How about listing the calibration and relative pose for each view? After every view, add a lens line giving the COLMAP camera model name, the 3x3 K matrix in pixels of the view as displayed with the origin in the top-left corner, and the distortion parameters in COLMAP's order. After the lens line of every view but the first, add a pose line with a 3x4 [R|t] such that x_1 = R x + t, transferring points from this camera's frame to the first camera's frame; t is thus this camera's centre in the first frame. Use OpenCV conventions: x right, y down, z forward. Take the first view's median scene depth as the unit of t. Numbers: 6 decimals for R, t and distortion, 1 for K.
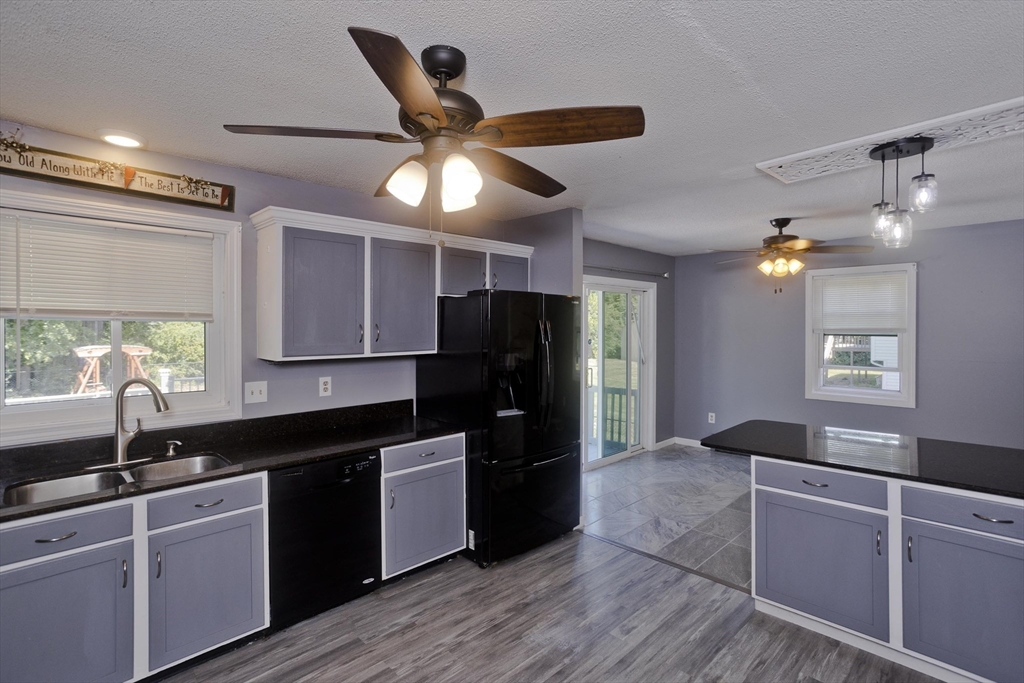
lens RADIAL K [[498.7, 0, 511.0], [0, 498.7, 331.9], [0, 0, 1]] dist [-0.043521, 0.028102]
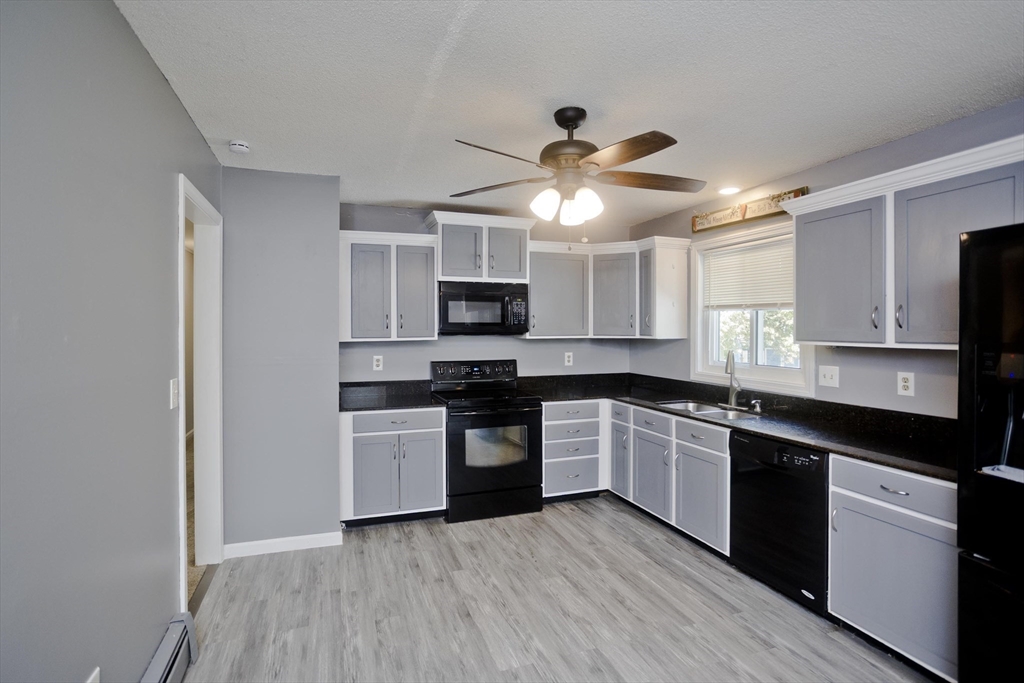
lens RADIAL K [[498.7, 0, 511.0], [0, 498.7, 331.9], [0, 0, 1]] dist [-0.043521, 0.028102]
pose [[-0.412057, 0.008698, -0.911117, 0.825444], [-0.008713, 0.999871, 0.013485, 0.026146], [0.911116, 0.013495, -0.411928, 0.976274]]
